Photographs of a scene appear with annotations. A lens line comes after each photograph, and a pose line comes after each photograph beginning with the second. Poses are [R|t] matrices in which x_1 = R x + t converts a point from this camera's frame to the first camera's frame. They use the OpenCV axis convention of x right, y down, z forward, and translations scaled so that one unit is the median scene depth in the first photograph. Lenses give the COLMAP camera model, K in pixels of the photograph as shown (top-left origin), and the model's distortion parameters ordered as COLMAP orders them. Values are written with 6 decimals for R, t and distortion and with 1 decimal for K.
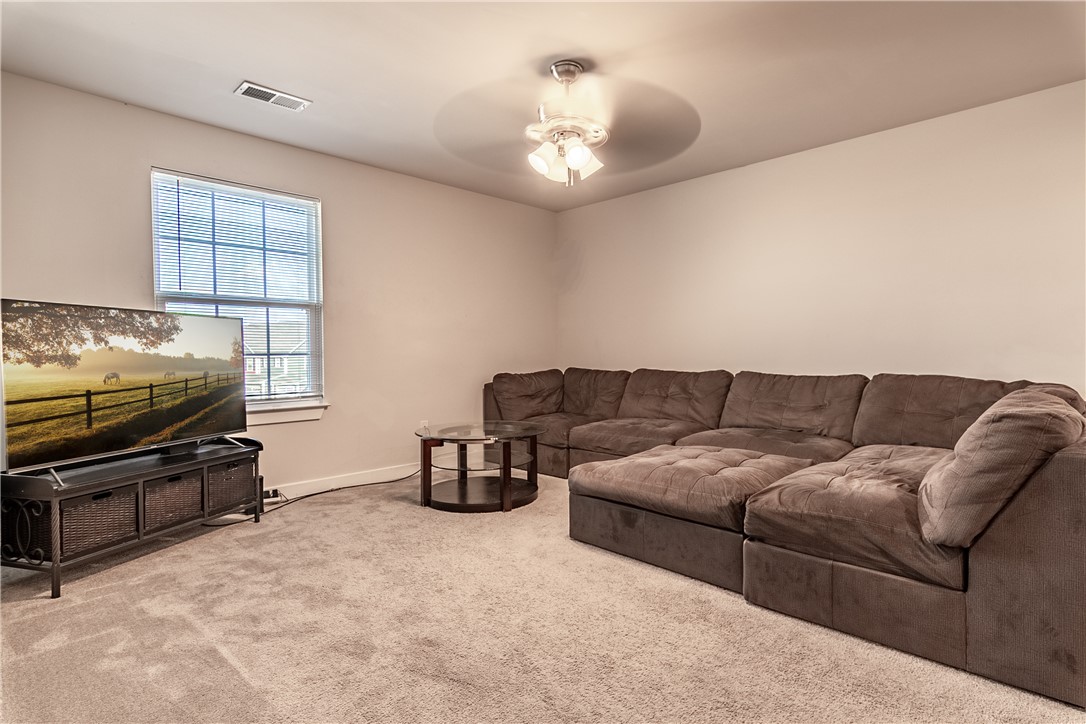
lens RADIAL K [[556.0, 0, 577.0], [0, 556.0, 354.3], [0, 0, 1]] dist [-0.000366, 0.001706]
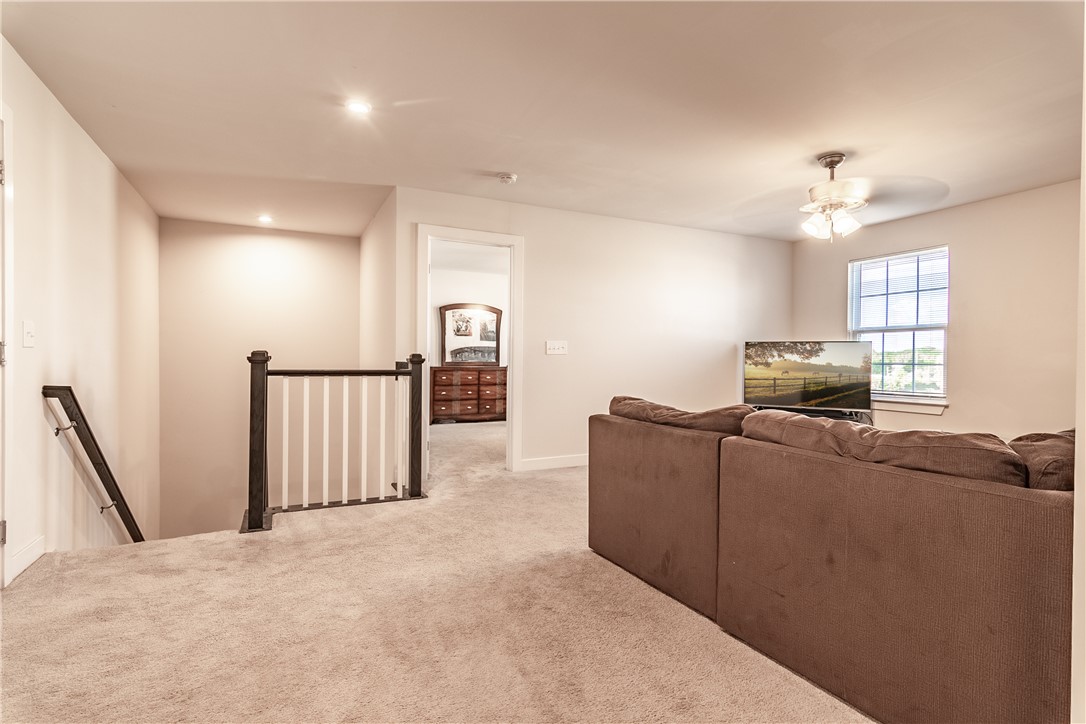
lens RADIAL K [[556.0, 0, 536.3], [0, 556.0, 365.4], [0, 0, 1]] dist [-0.000366, 0.001706]
pose [[-0.387038, 0.007443, -0.922034, 1.495555], [-0.017709, 0.999723, 0.015504, -0.004537], [0.921894, 0.022329, -0.386799, 0.868794]]
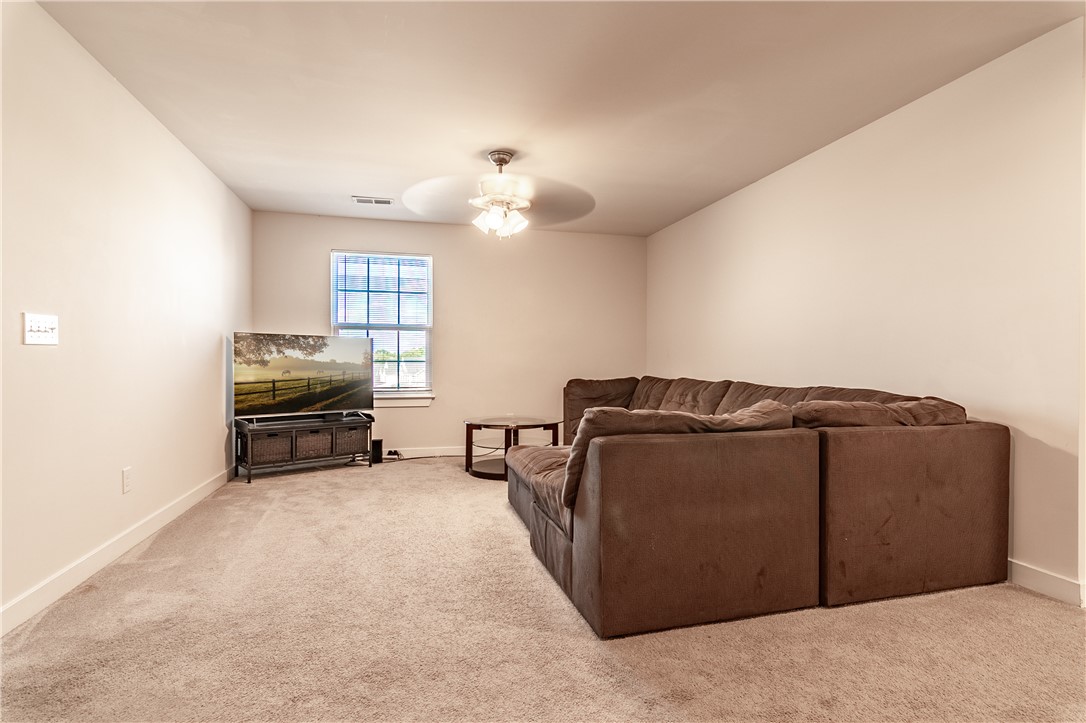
lens RADIAL K [[556.0, 0, 550.8], [0, 556.0, 365.4], [0, 0, 1]] dist [-0.000366, 0.001706]
pose [[0.844661, 0.006706, -0.535260, 0.804544], [-0.008550, 0.999963, -0.000964, 0.011106], [0.535234, 0.005390, 0.844687, -0.070037]]
